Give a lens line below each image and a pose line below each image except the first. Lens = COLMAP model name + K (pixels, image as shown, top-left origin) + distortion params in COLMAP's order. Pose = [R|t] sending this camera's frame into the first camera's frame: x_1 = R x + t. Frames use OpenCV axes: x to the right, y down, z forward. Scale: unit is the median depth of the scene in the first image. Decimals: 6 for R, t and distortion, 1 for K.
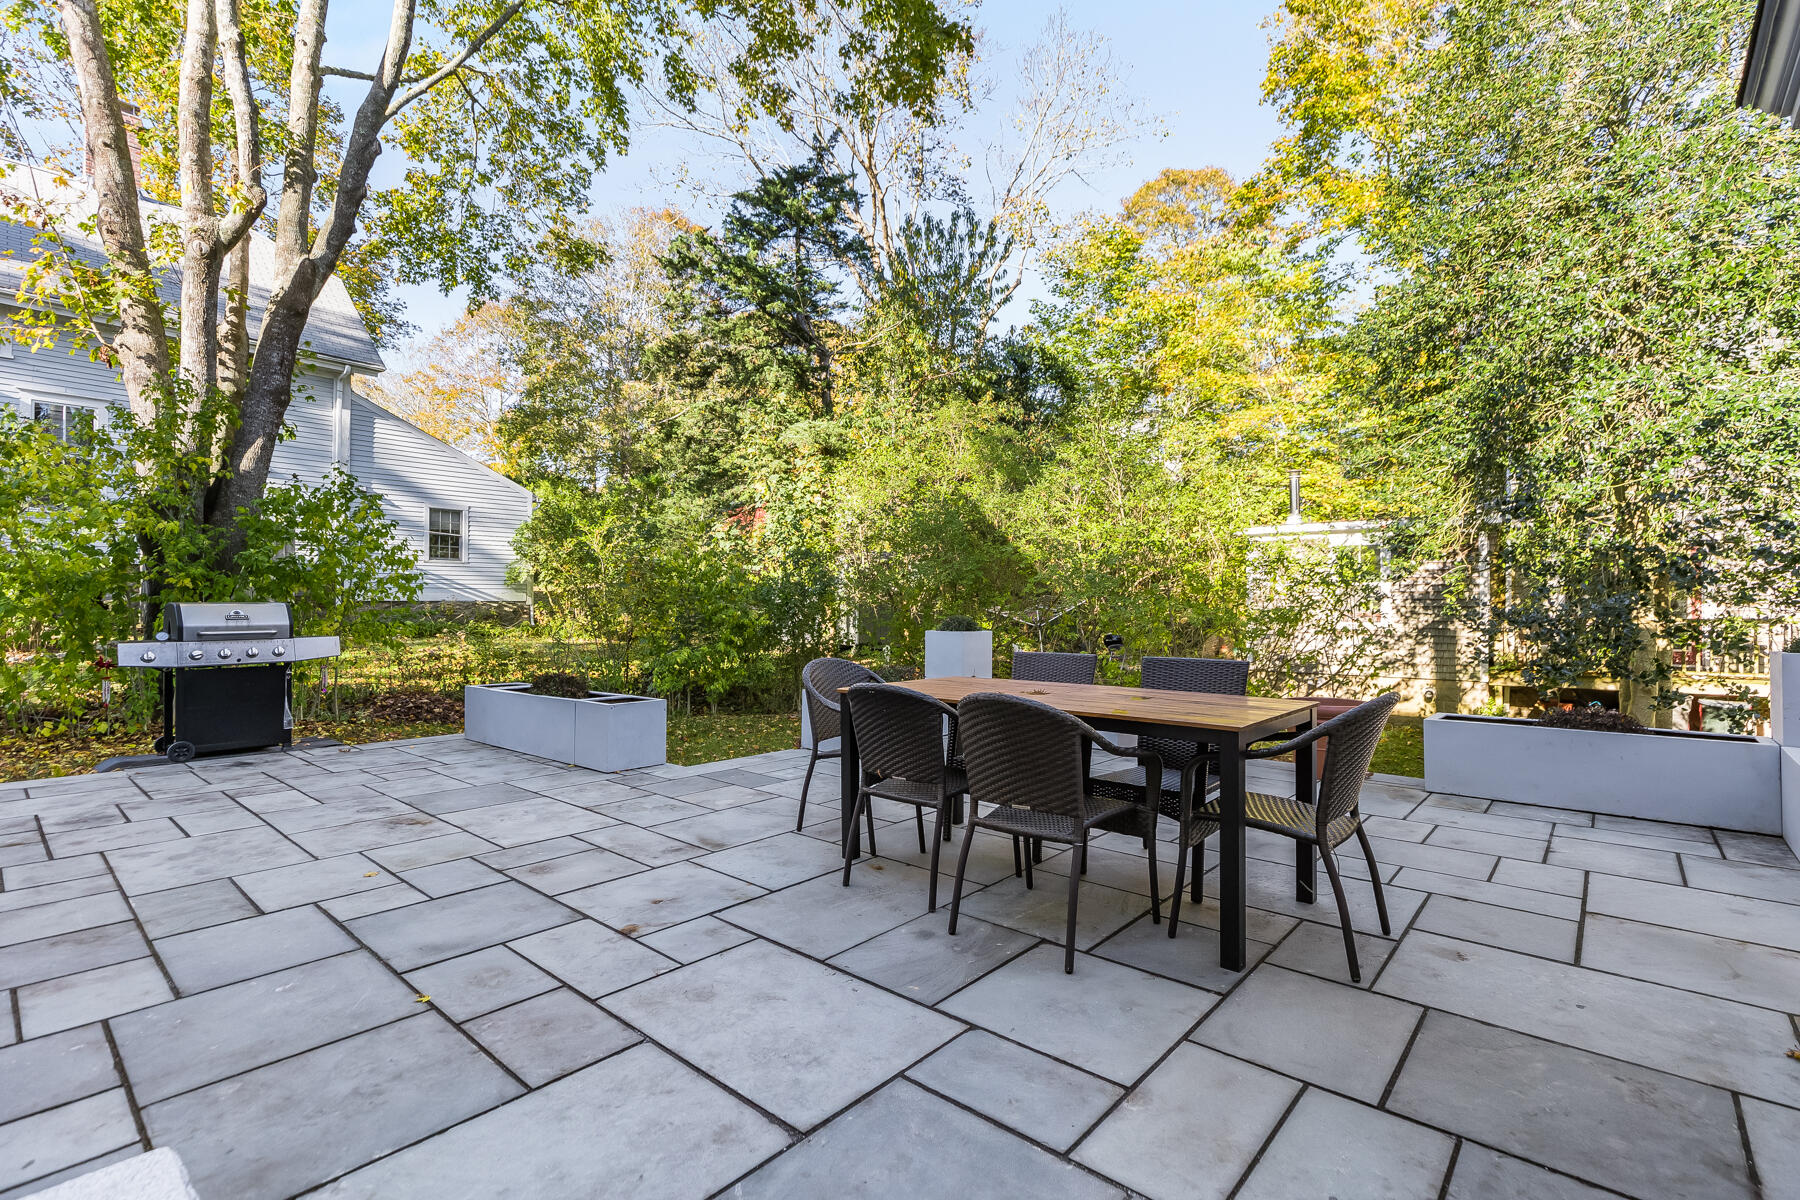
lens RADIAL K [[818.9, 0, 898.9], [0, 818.9, 600.8], [0, 0, 1]] dist [-0.002178, -0.000212]
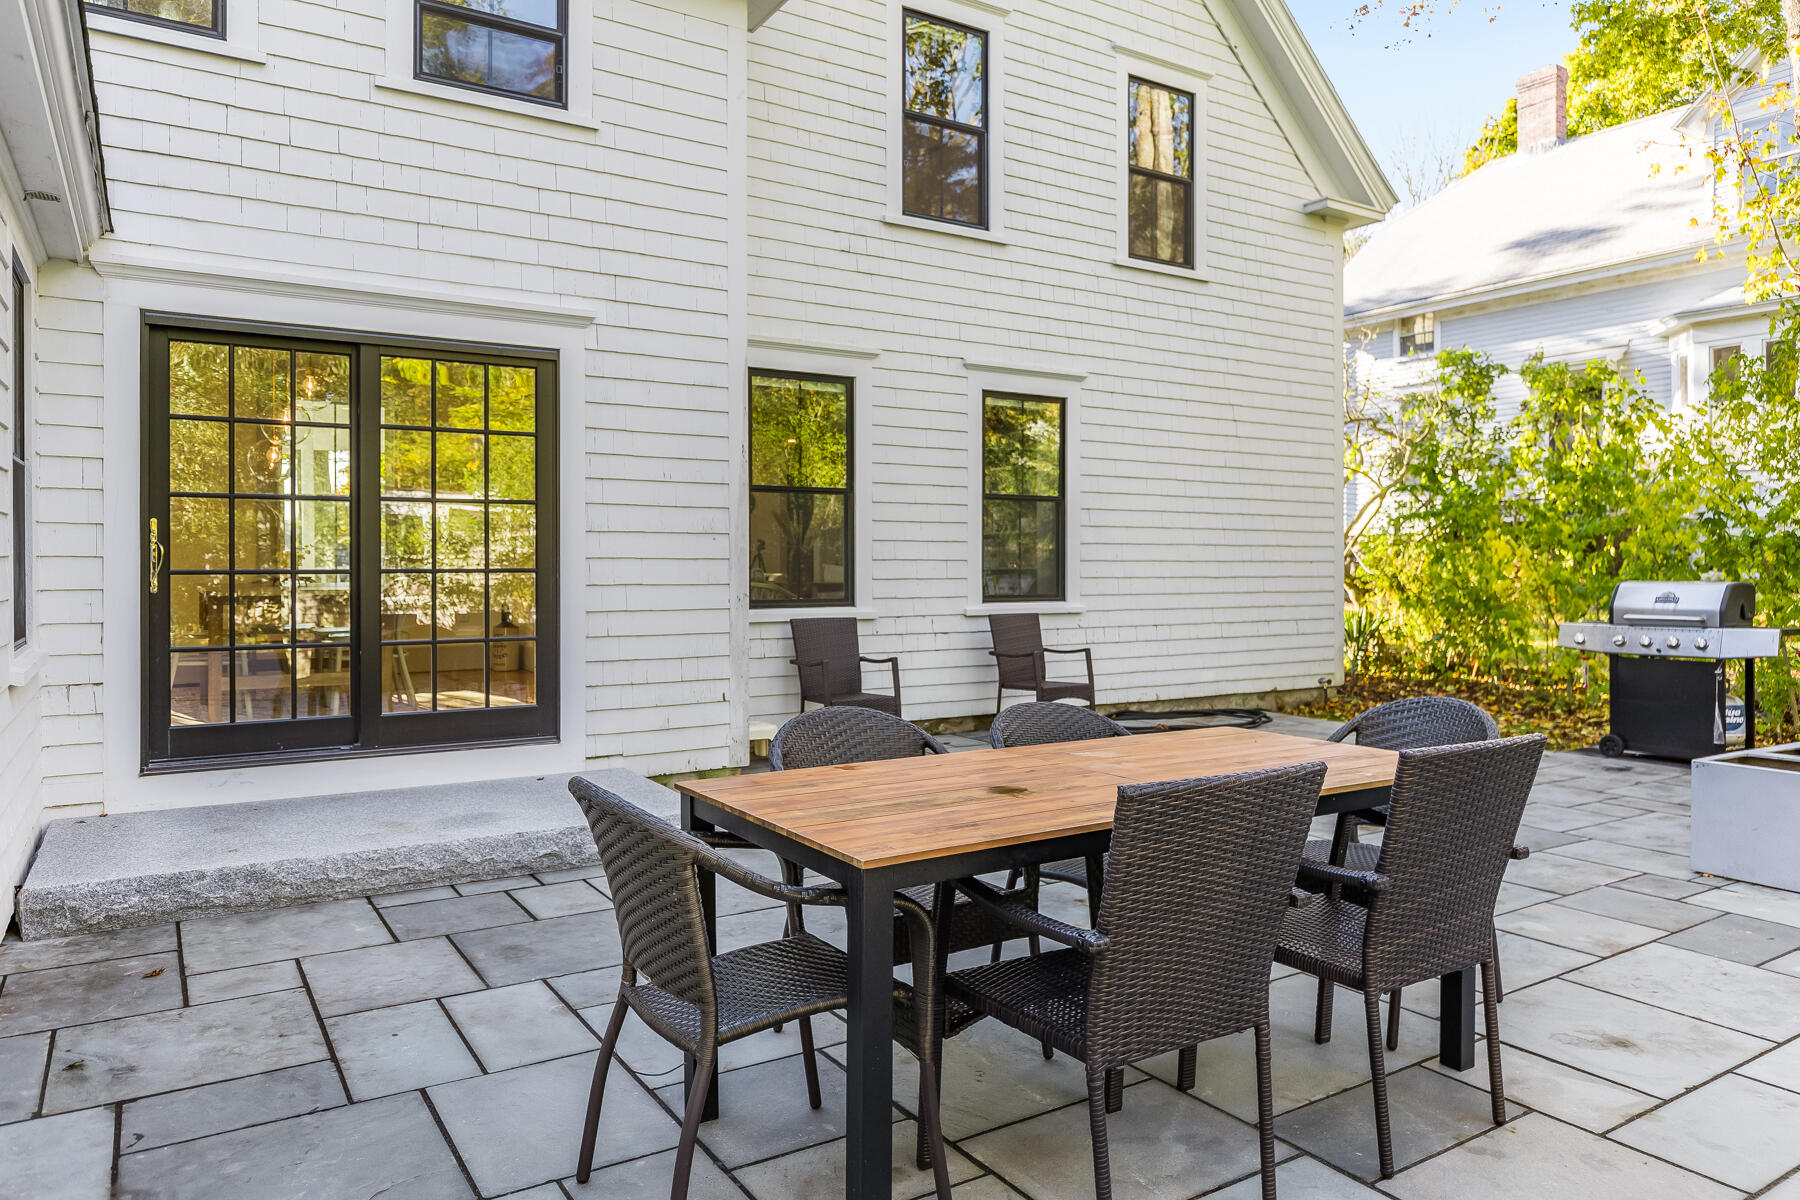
lens RADIAL K [[1186.8, 0, 902.1], [0, 1186.8, 596.0], [0, 0, 1]] dist [-0.009557, -0.001525]
pose [[-0.272752, 0.023995, -0.961785, 1.031570], [0.002483, 0.999703, 0.024236, -0.025260], [0.962081, 0.004222, -0.272730, 1.109560]]
